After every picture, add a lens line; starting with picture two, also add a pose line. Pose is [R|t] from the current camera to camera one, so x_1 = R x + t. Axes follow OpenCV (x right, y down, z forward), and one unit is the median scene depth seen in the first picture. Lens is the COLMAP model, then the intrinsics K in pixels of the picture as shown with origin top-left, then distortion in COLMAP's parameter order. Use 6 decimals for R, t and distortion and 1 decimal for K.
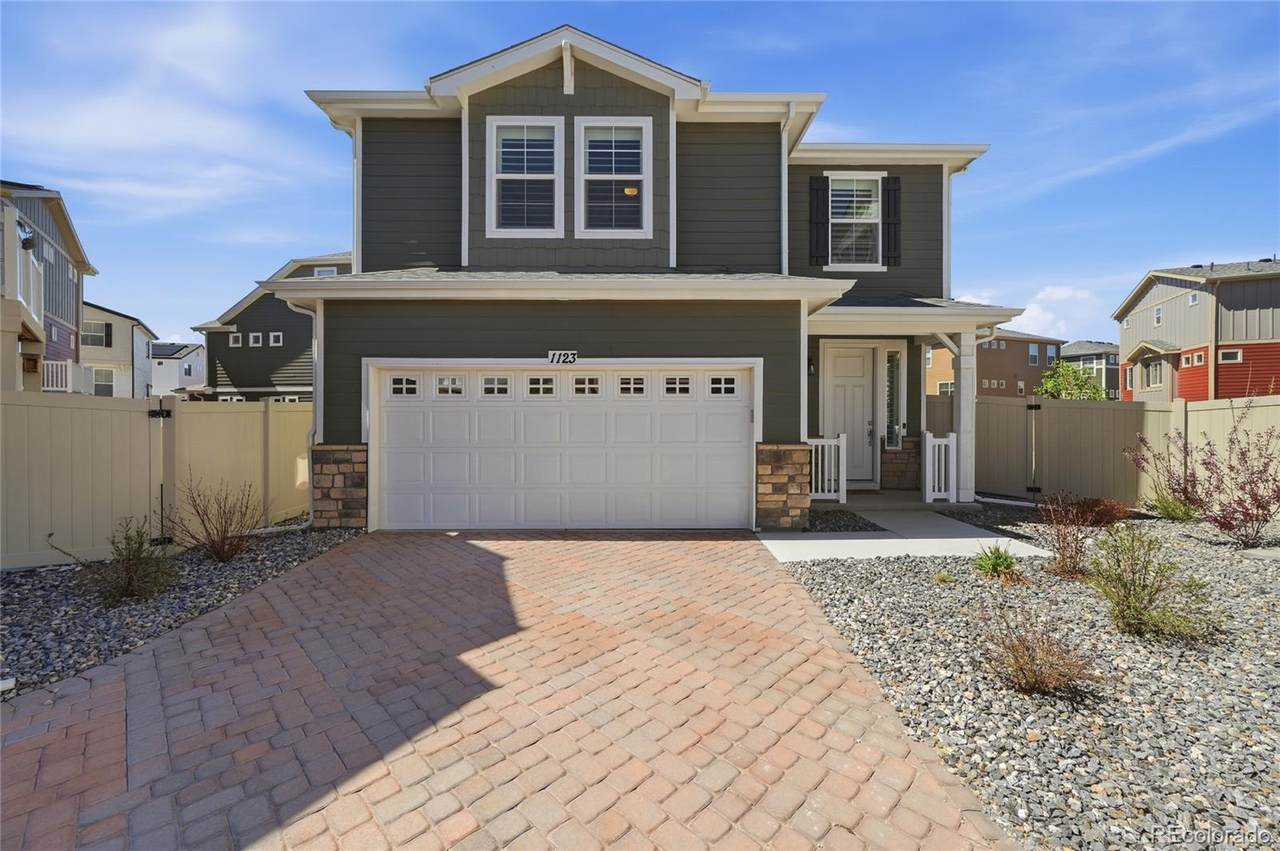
lens RADIAL K [[532.9, 0, 648.4], [0, 532.9, 422.9], [0, 0, 1]] dist [-0.000535, -0.000024]
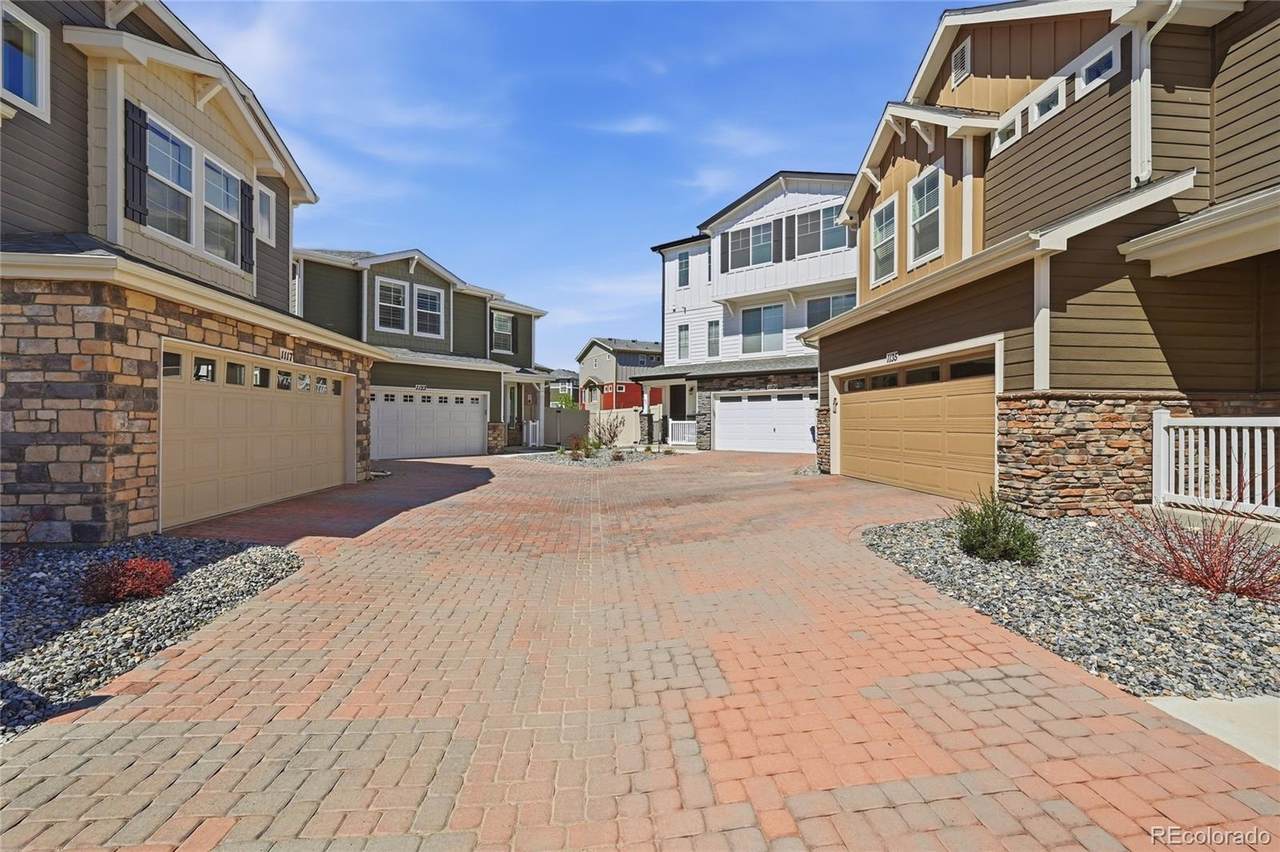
lens RADIAL K [[532.9, 0, 648.4], [0, 532.9, 423.4], [0, 0, 1]] dist [-0.000535, -0.000024]
pose [[0.651323, 0.002757, 0.758795, -1.231468], [-0.002293, 0.999996, -0.001665, 0.042086], [-0.758797, -0.000655, 0.651327, -1.300174]]
